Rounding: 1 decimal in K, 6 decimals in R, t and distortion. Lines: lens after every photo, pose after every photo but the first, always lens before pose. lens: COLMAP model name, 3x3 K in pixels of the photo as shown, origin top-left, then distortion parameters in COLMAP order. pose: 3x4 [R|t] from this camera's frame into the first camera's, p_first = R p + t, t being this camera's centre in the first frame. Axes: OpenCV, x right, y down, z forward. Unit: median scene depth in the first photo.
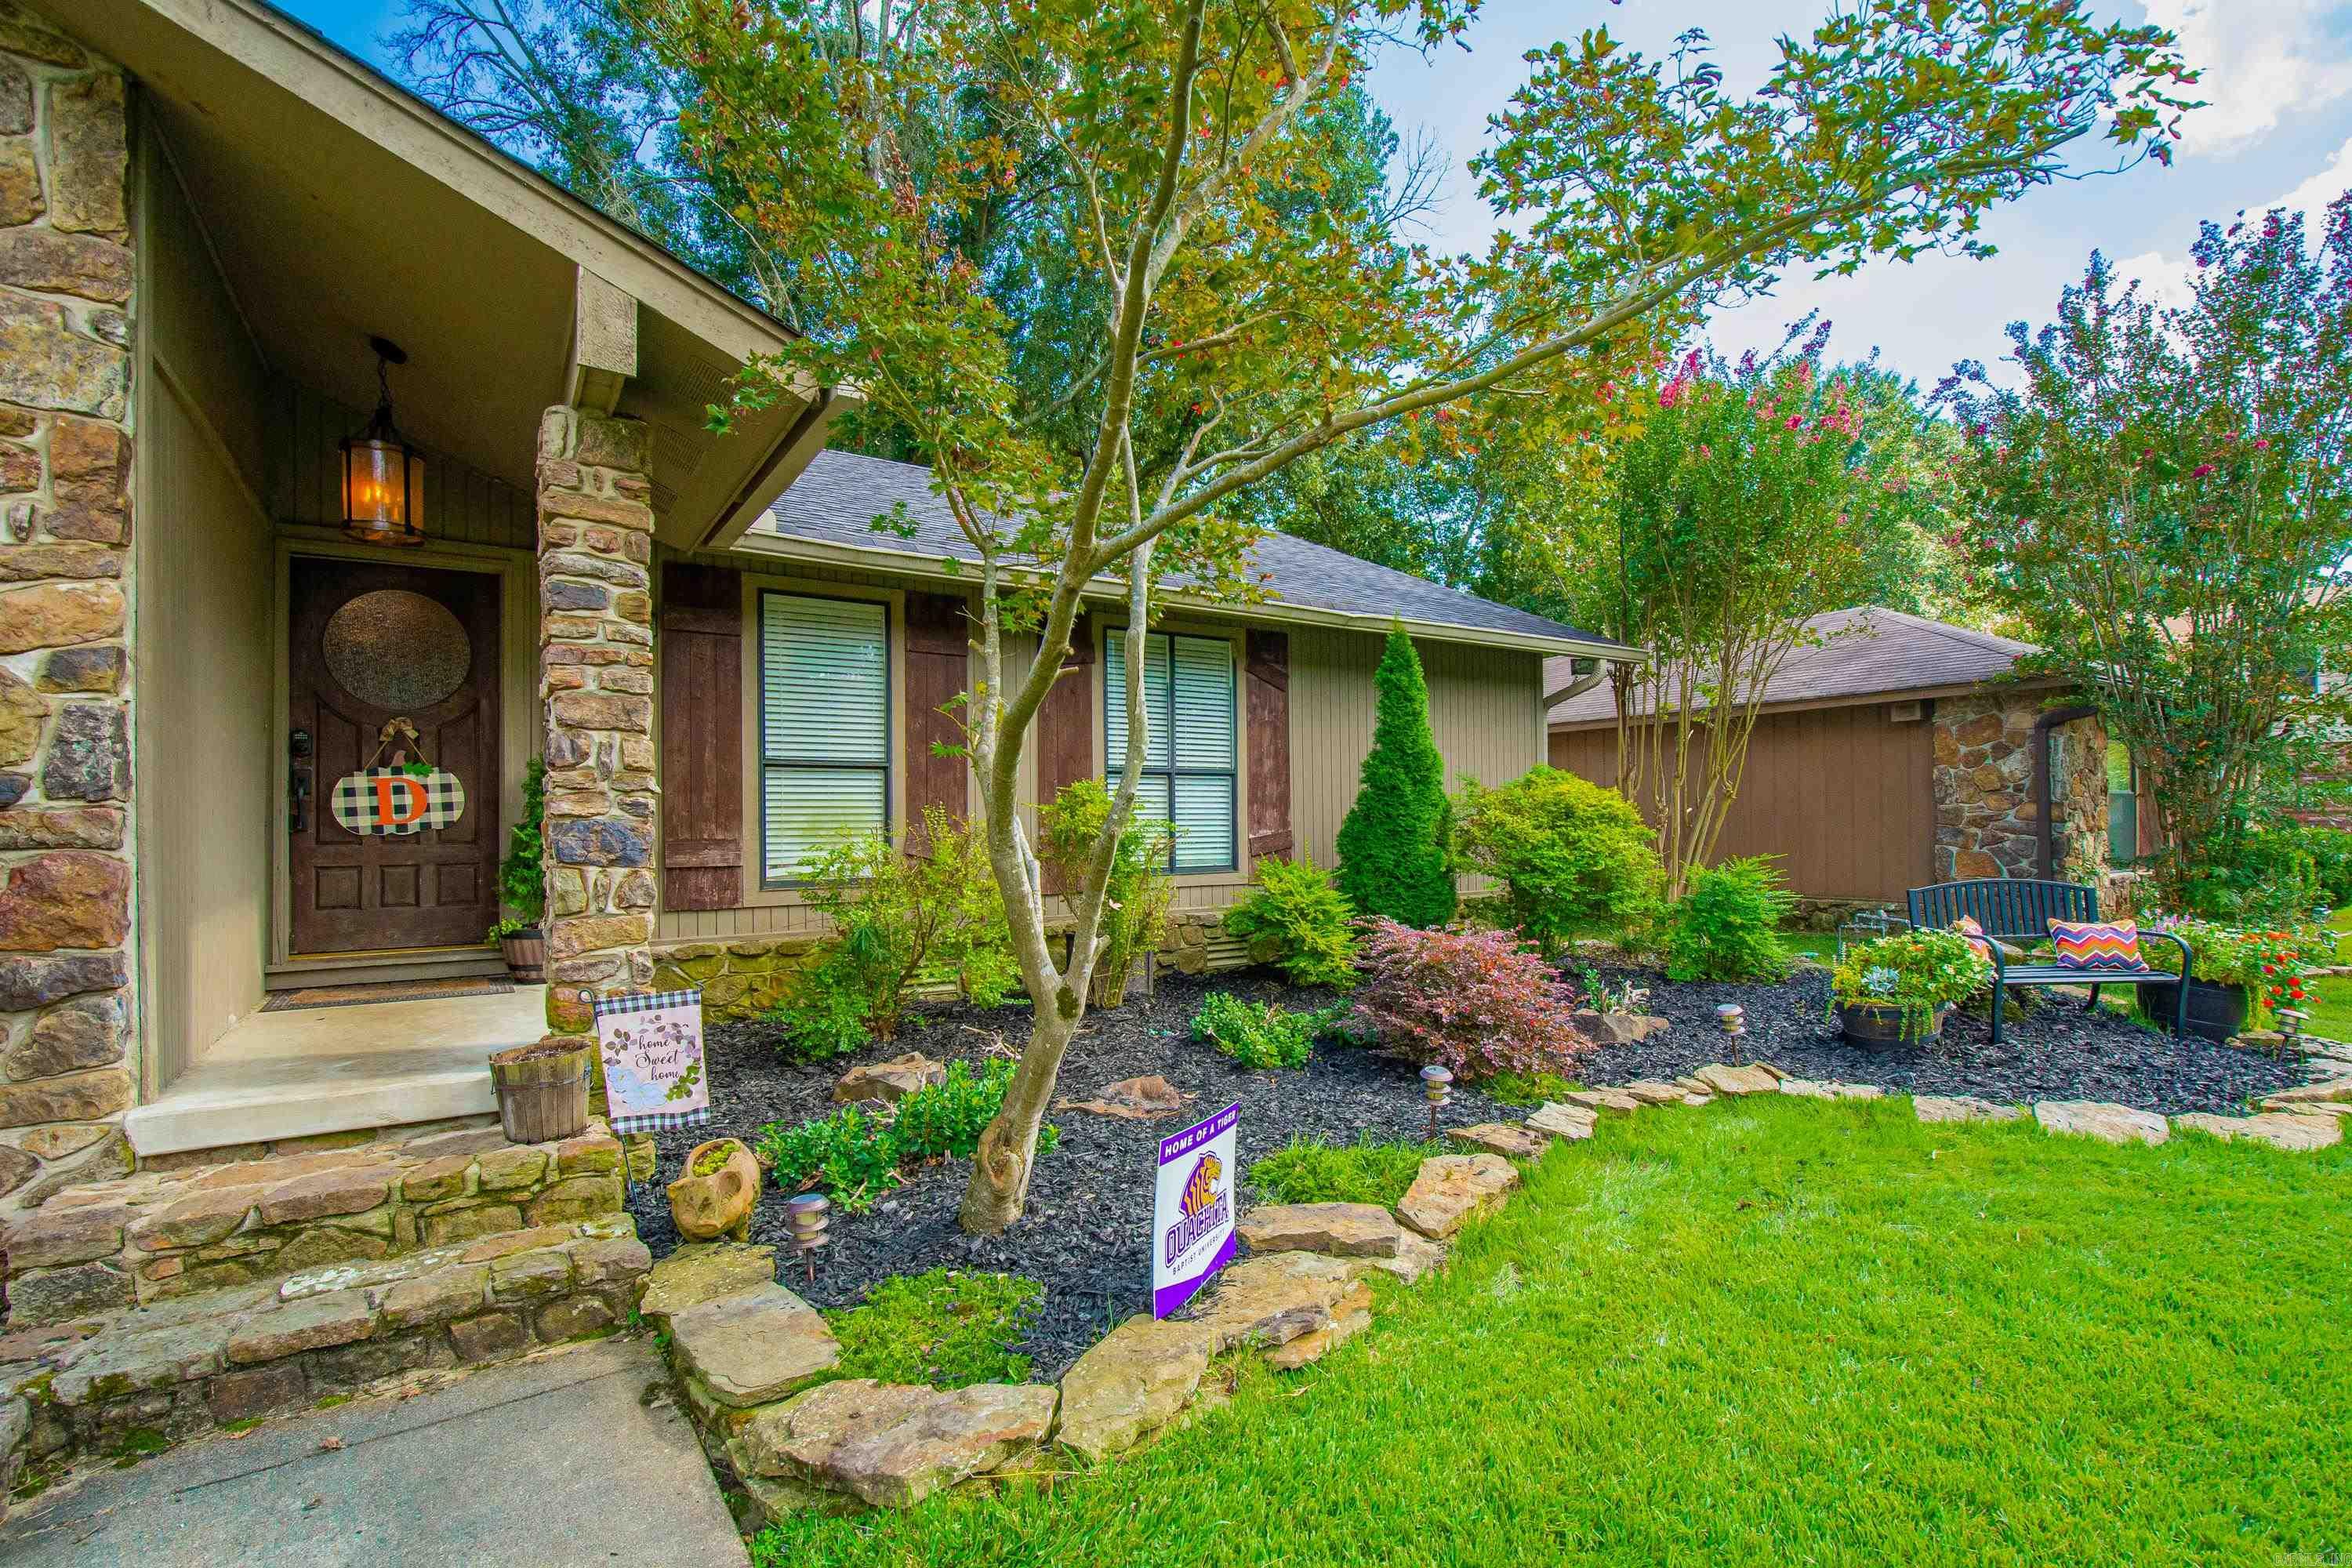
lens RADIAL K [[1117.9, 0, 1207.3], [0, 1117.9, 824.5], [0, 0, 1]] dist [0.001334, 0.000195]
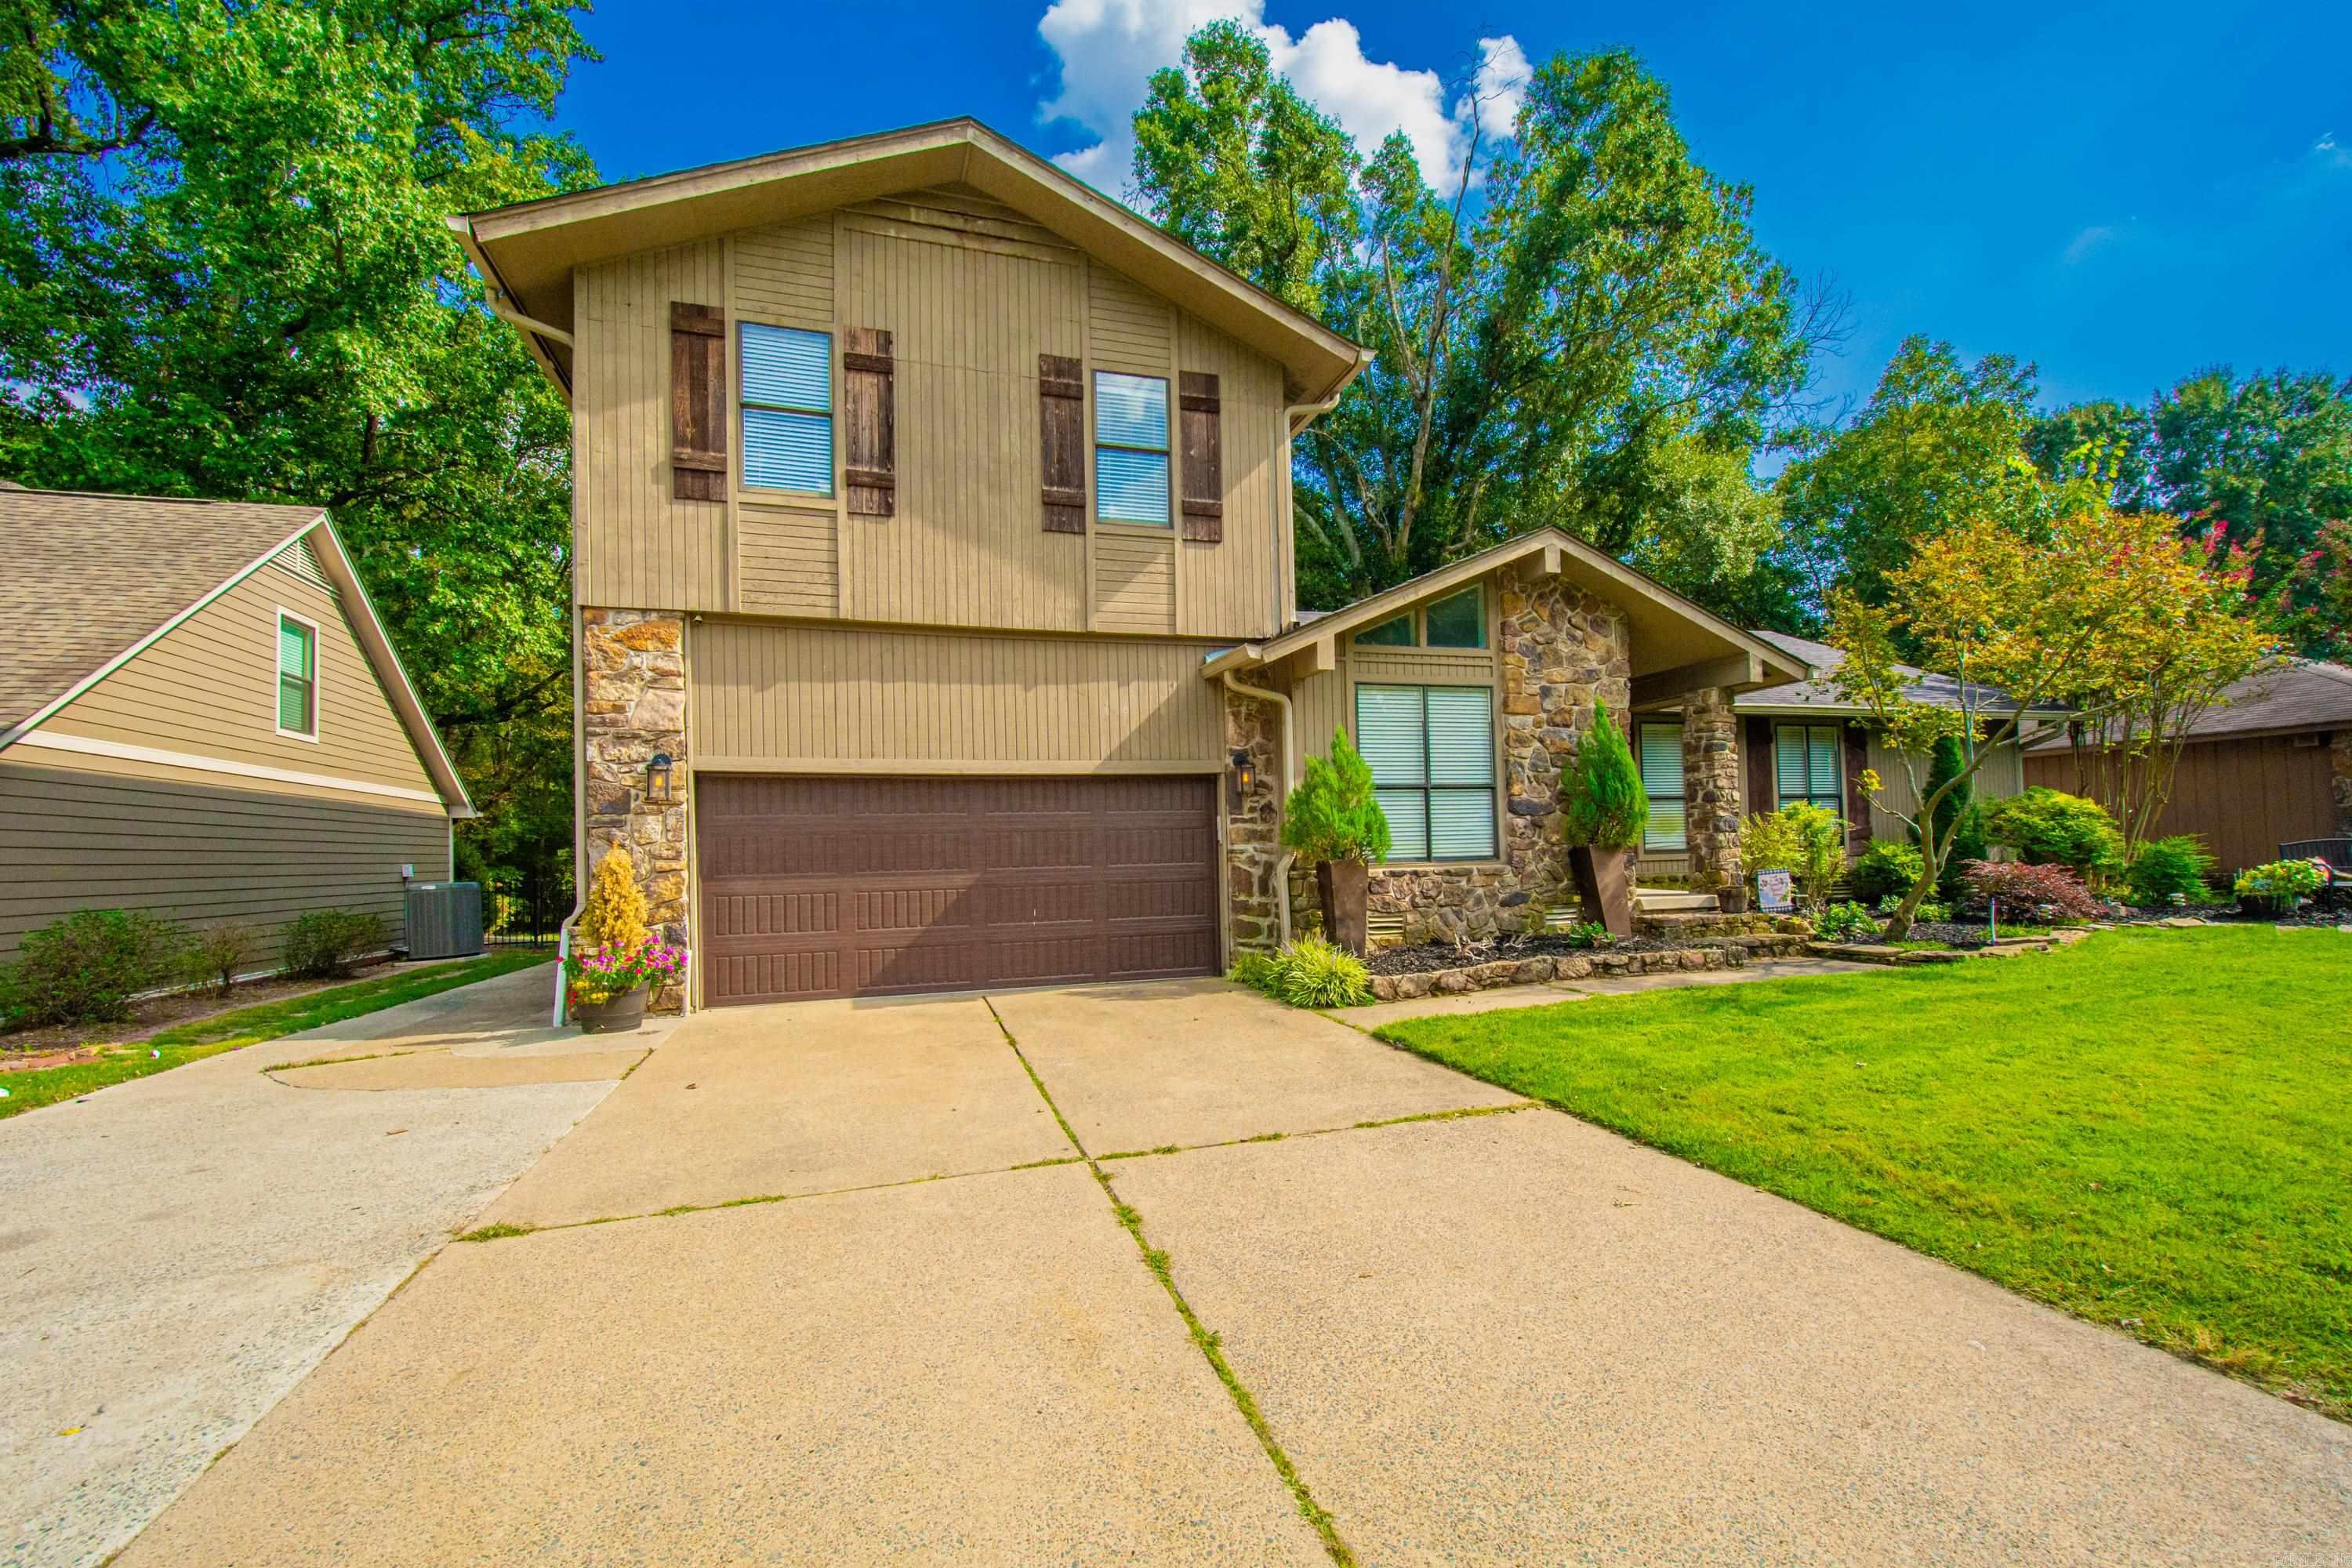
lens RADIAL K [[1027.2, 0, 1193.5], [0, 1027.2, 820.7], [0, 0, 1]] dist [0.012335, -0.007557]
pose [[0.954762, -0.020396, -0.296670, -0.732900], [0.013086, 0.999560, -0.026605, 0.040335], [0.297083, 0.021520, 0.954609, -1.436927]]
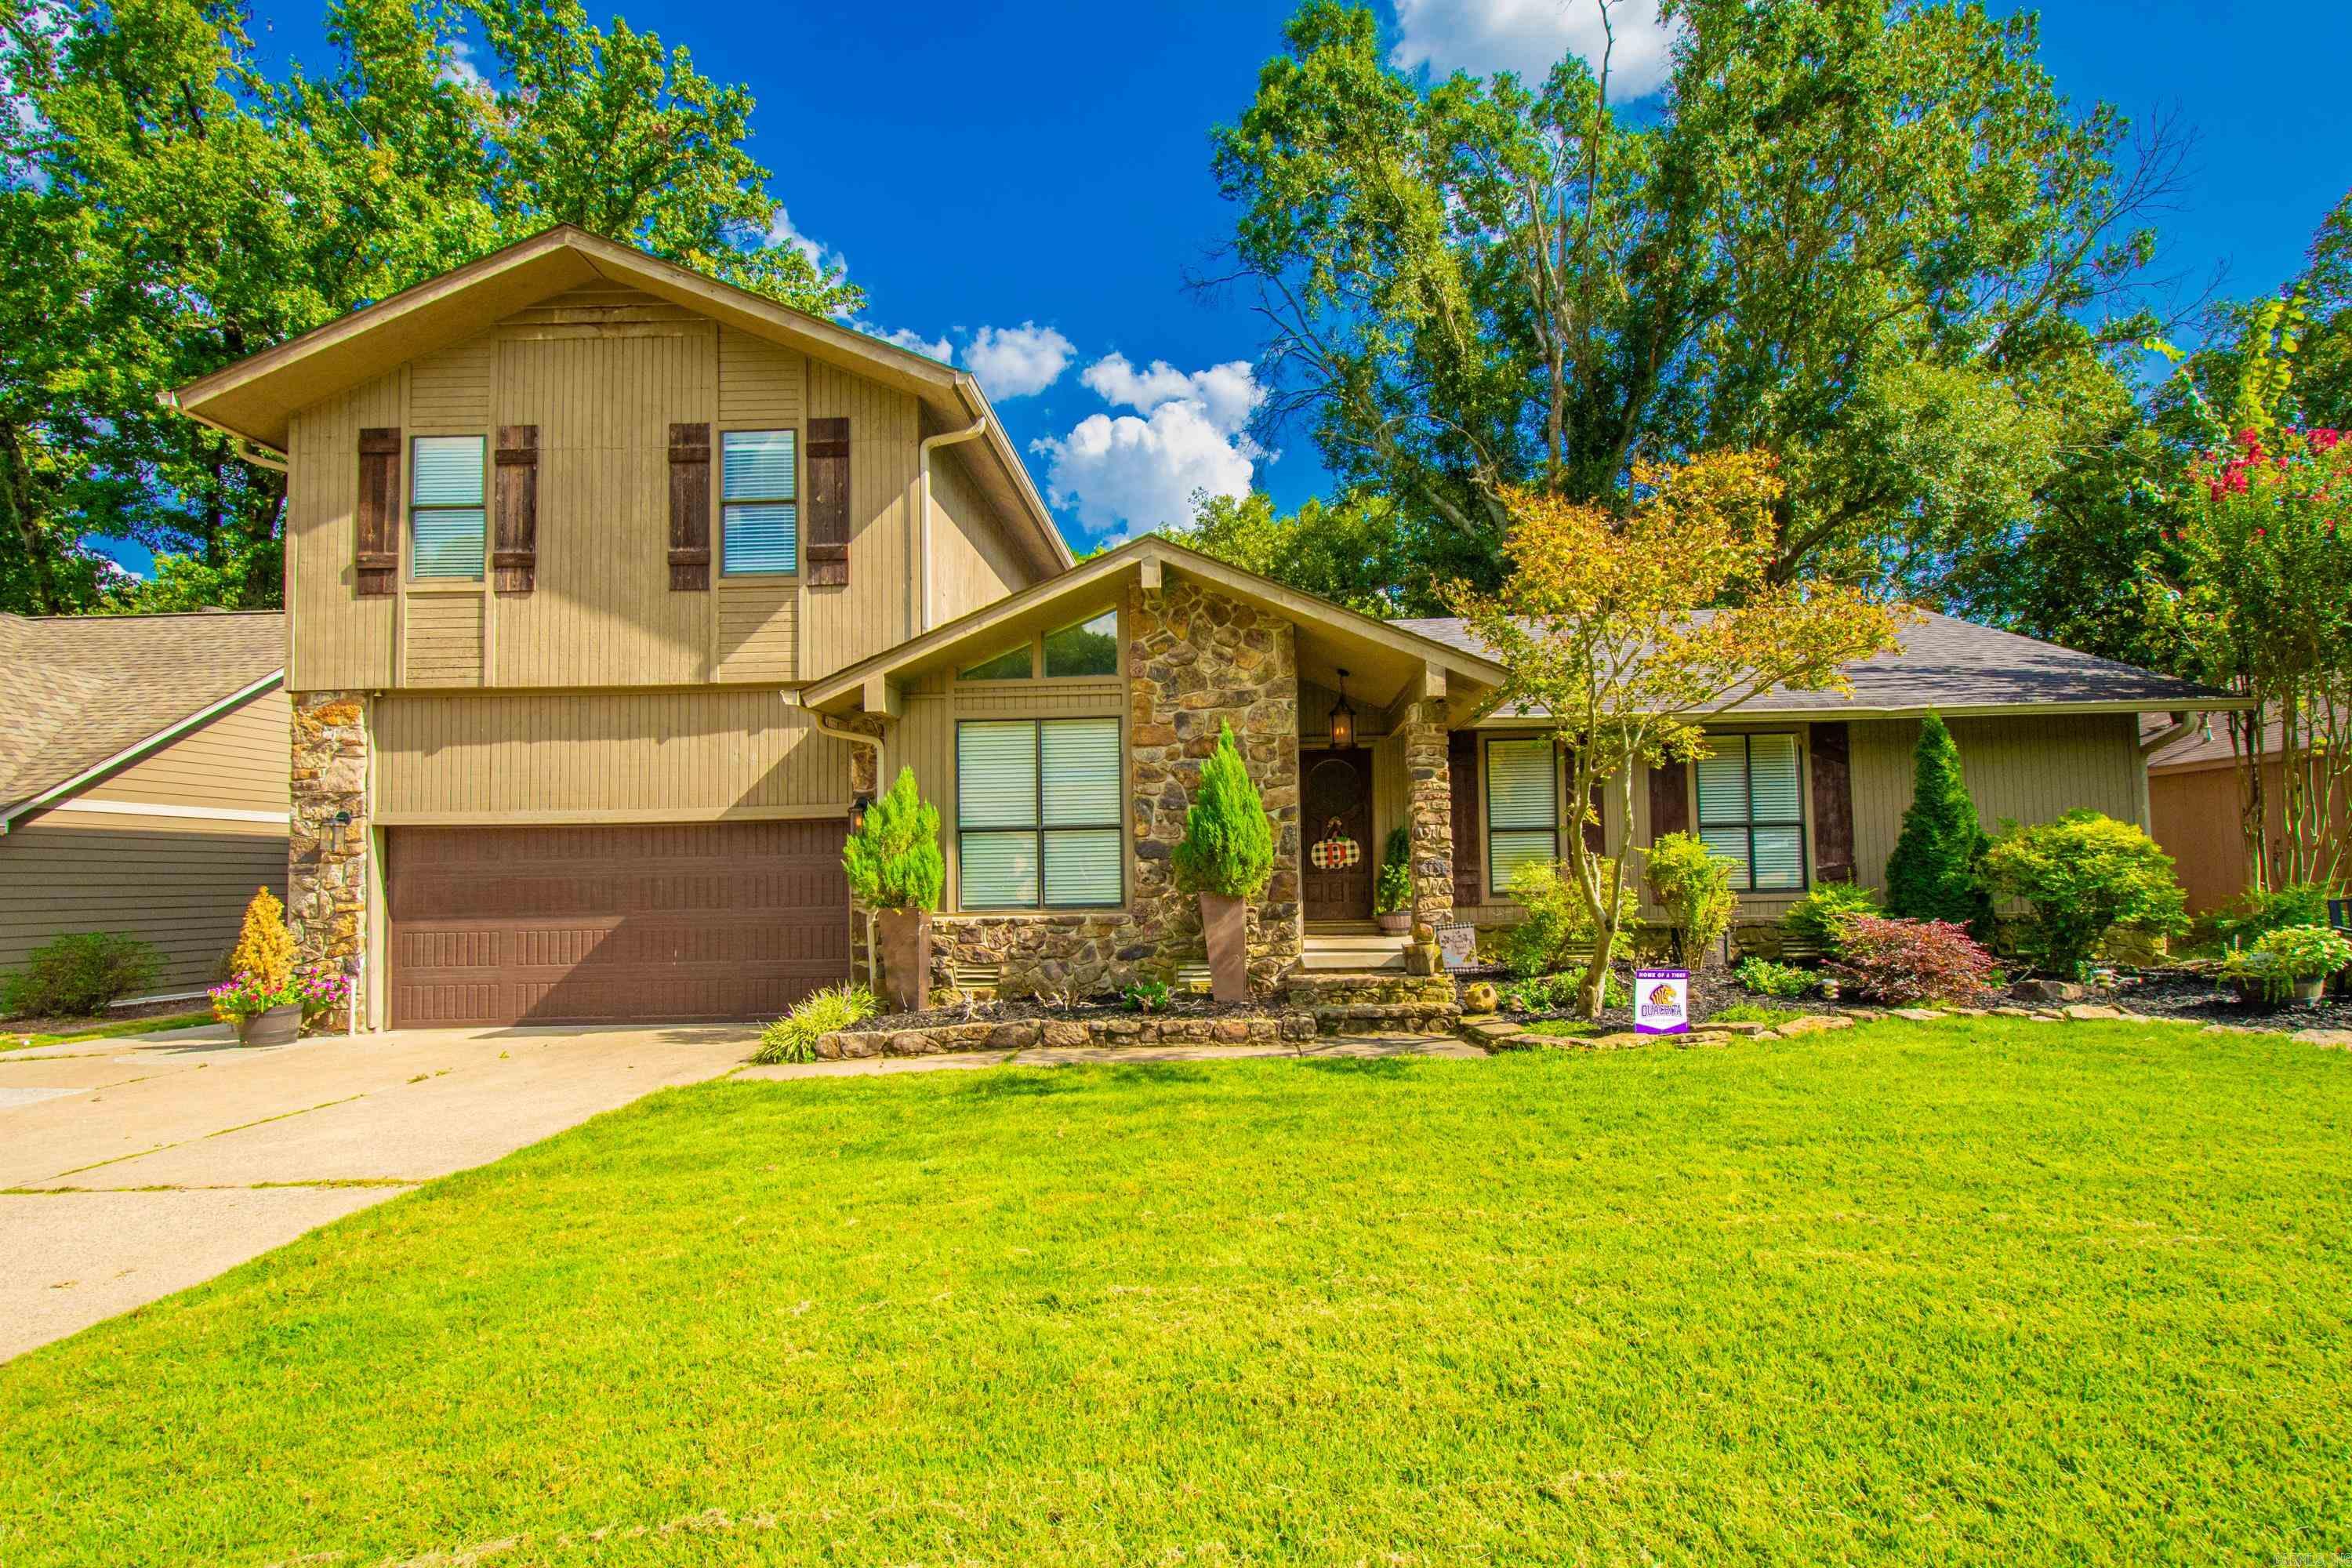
lens RADIAL K [[1090.9, 0, 1190.4], [0, 1090.9, 823.8], [0, 0, 1]] dist [0.002897, -0.000299]
pose [[0.803368, -0.035678, -0.594413, 0.333696], [0.010818, 0.998913, -0.045335, 0.014521], [0.595384, 0.029990, 0.802881, -0.893313]]
